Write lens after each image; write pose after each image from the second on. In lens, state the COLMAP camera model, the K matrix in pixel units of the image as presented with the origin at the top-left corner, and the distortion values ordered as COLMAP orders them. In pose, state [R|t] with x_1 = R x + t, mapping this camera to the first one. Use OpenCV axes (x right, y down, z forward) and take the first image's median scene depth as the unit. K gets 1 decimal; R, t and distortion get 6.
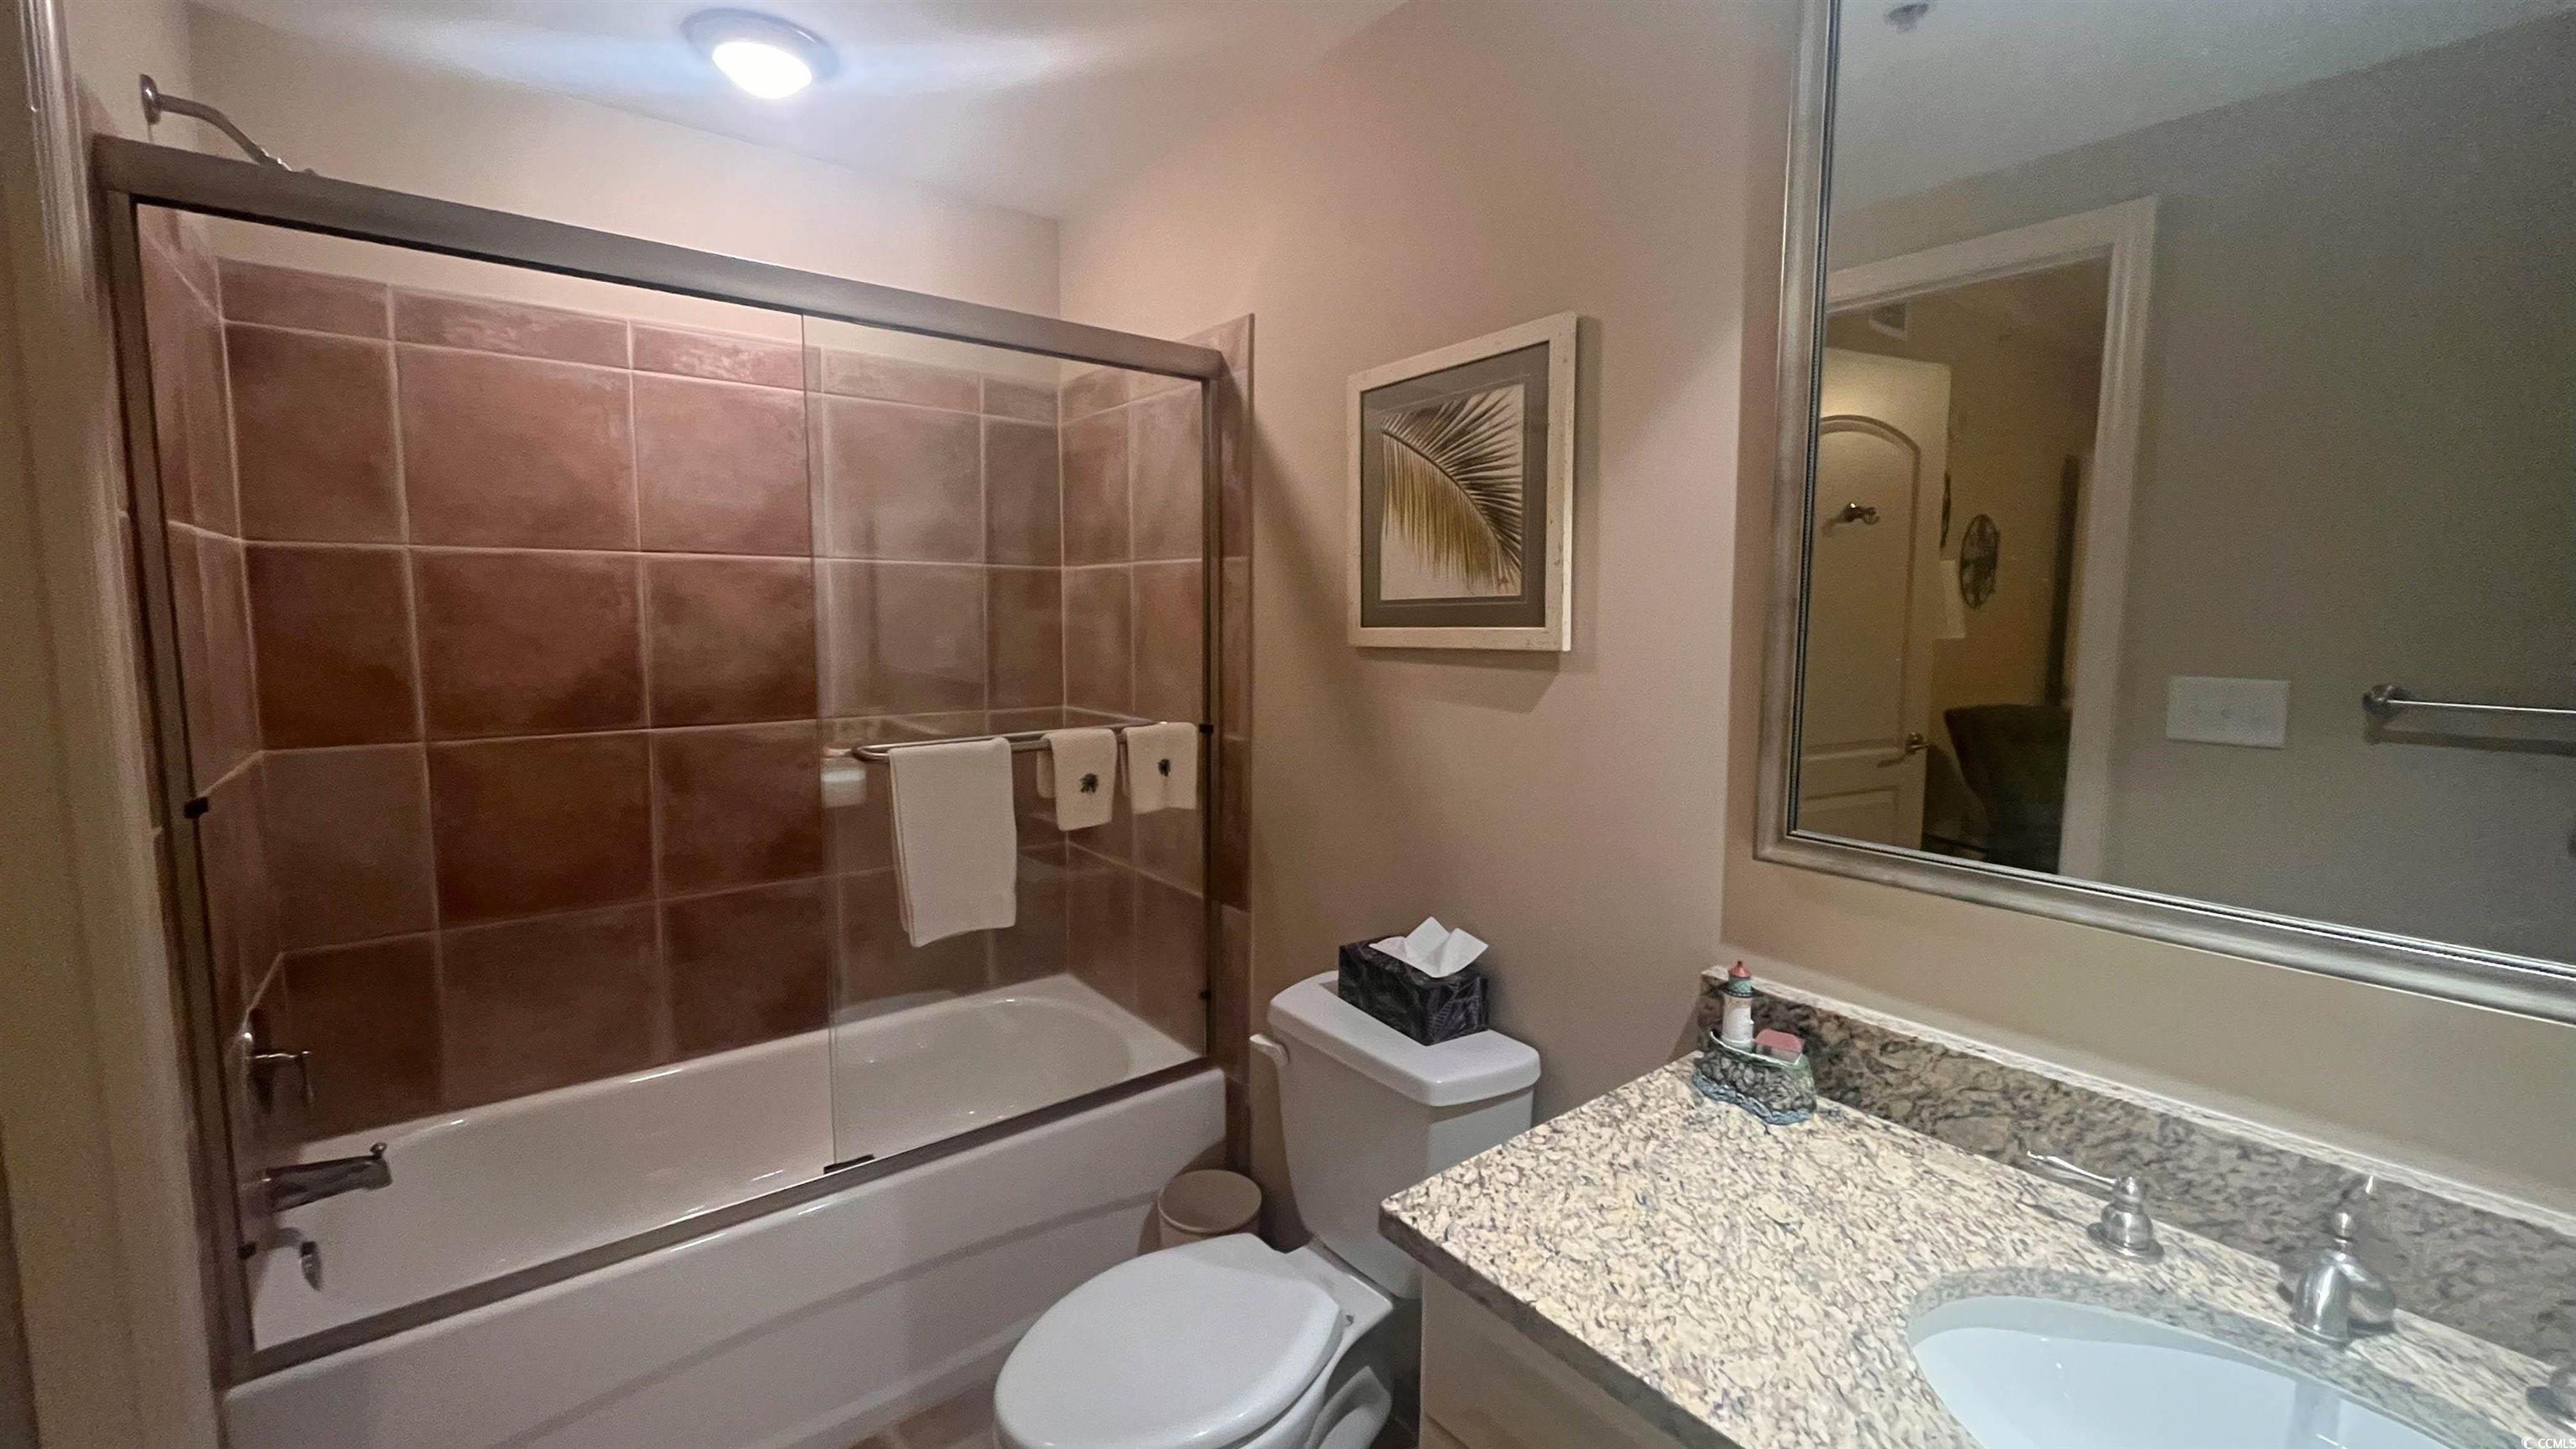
lens RADIAL K [[1044.3, 0, 1270.8], [0, 1044.3, 729.0], [0, 0, 1]] dist [-0.003696, 0.000740]
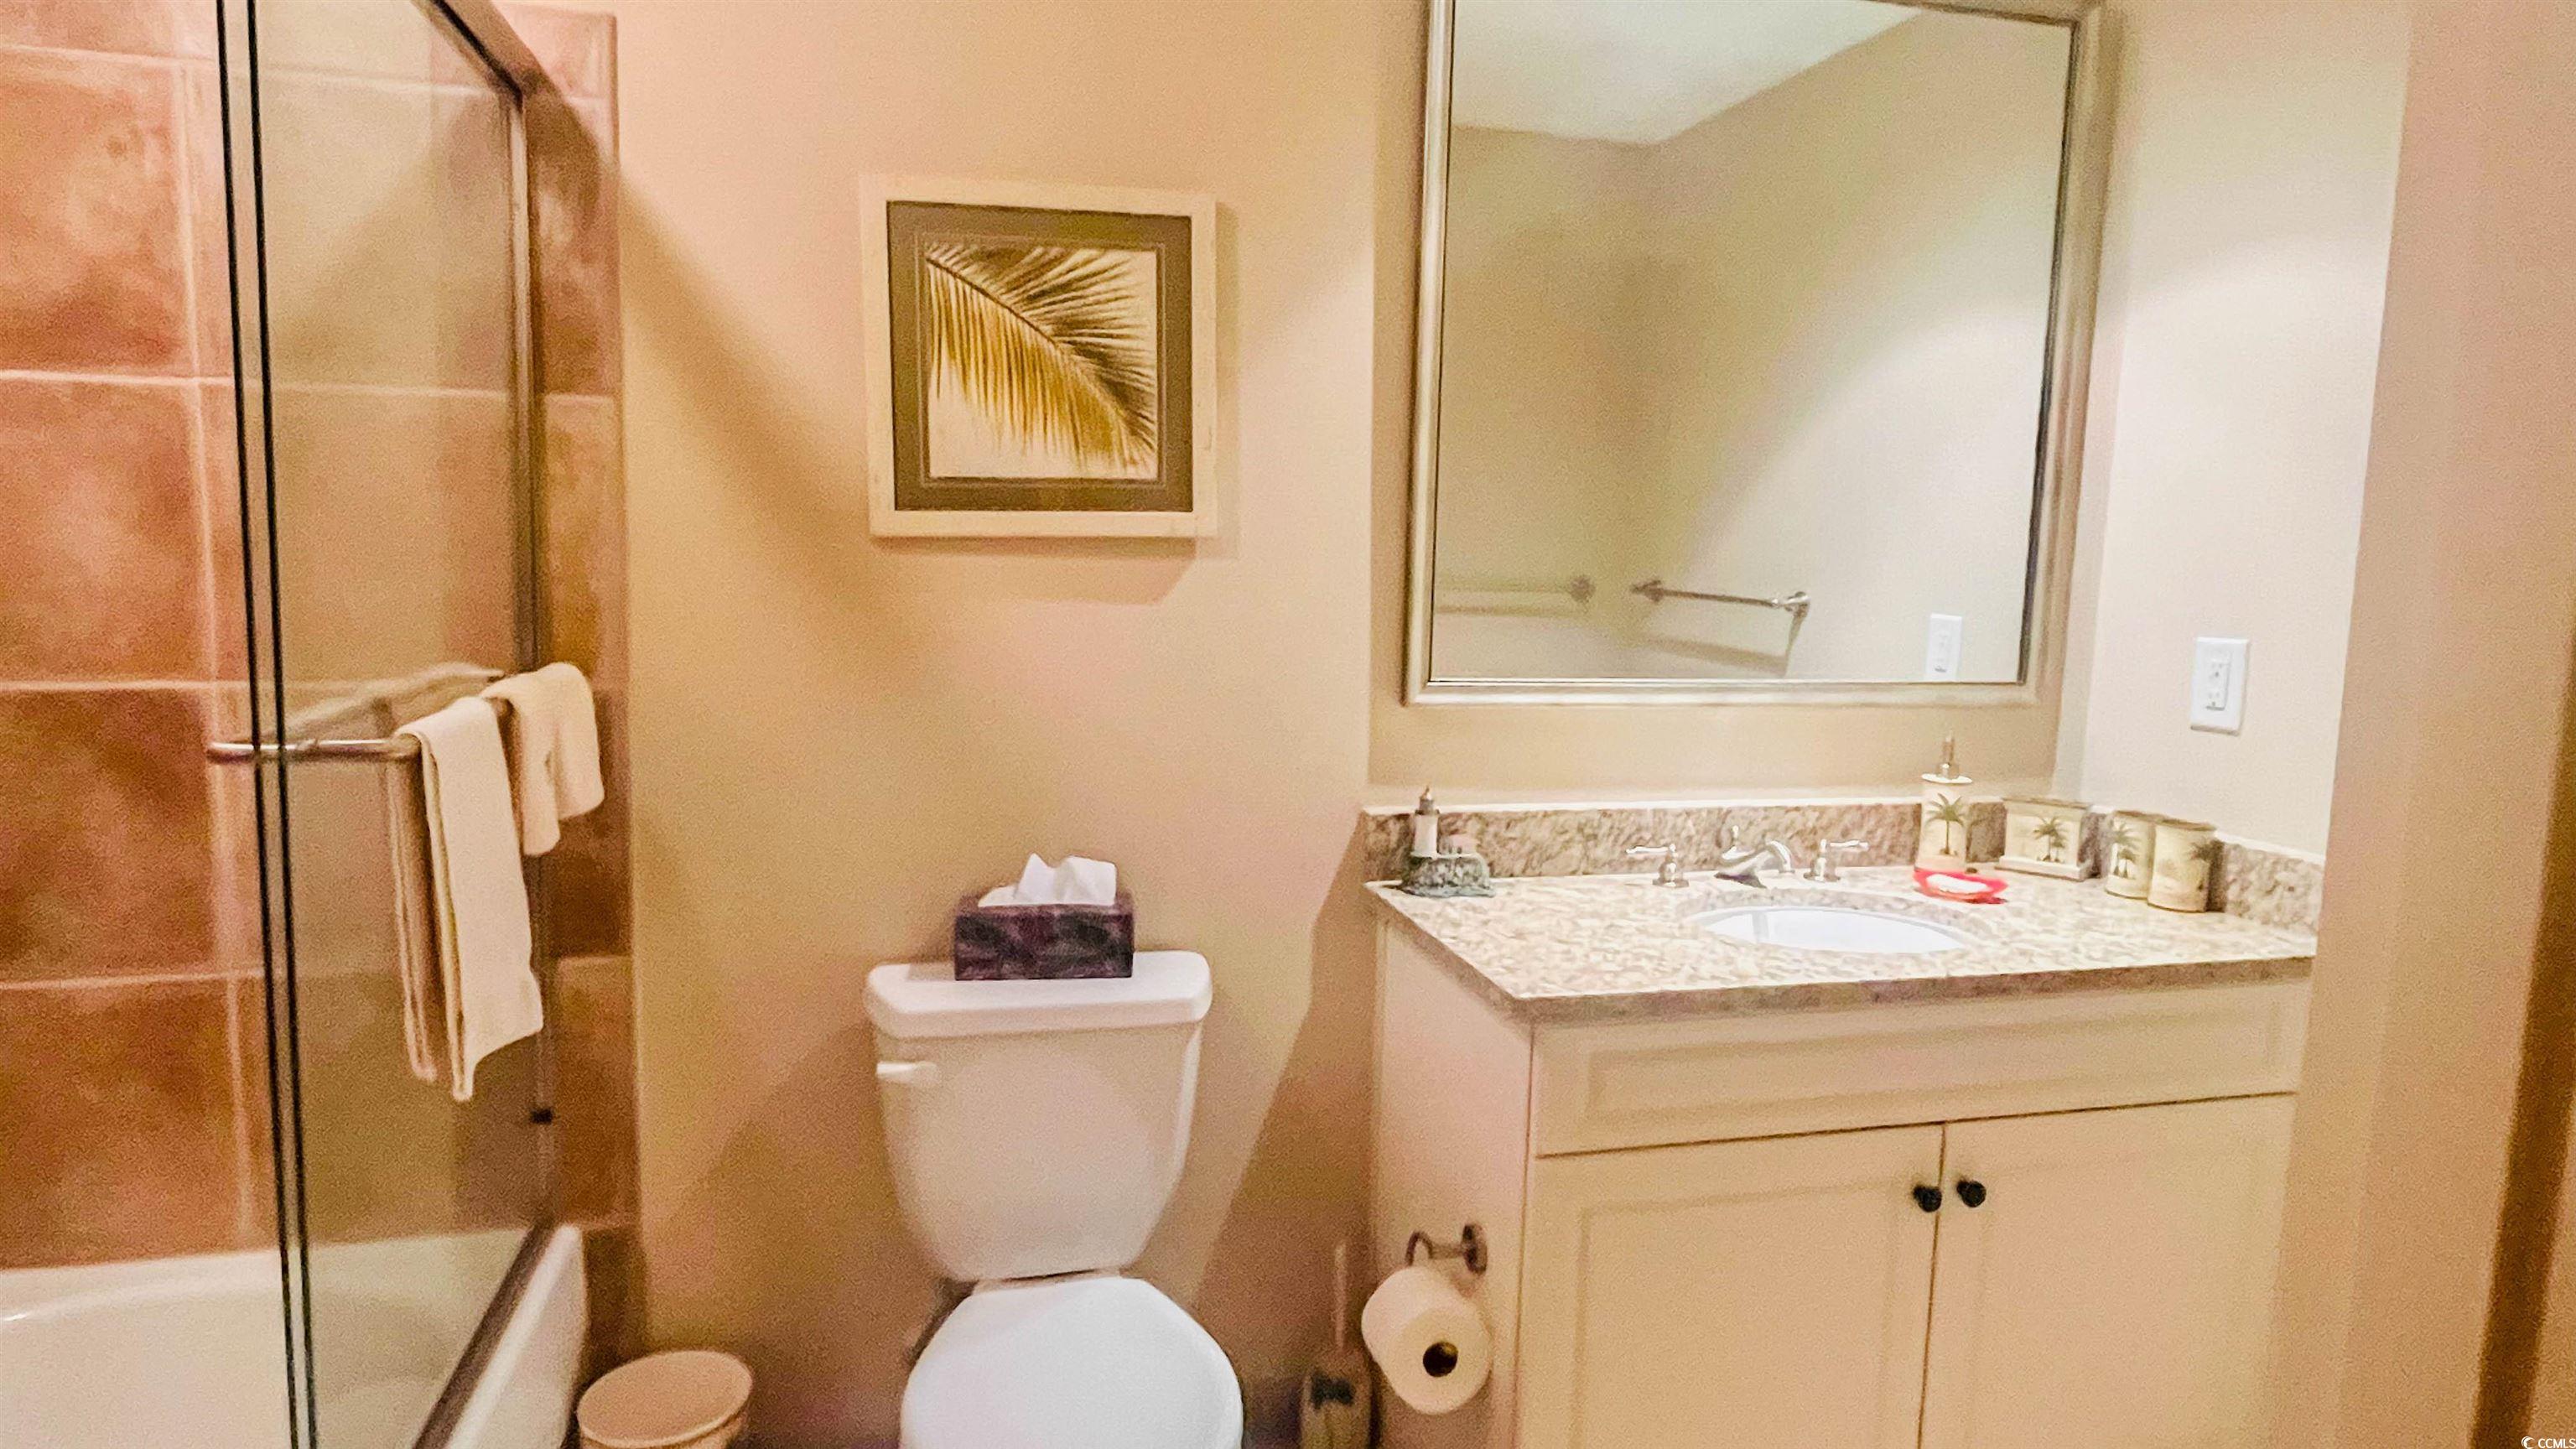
lens RADIAL K [[1603.8, 0, 1288.6], [0, 1603.8, 724.0], [0, 0, 1]] dist [0.005566, 0.001962]
pose [[0.388589, -0.115579, 0.914134, -1.039116], [0.084376, 0.992397, 0.089607, -0.026444], [-0.917540, 0.042311, 0.395386, 0.317080]]
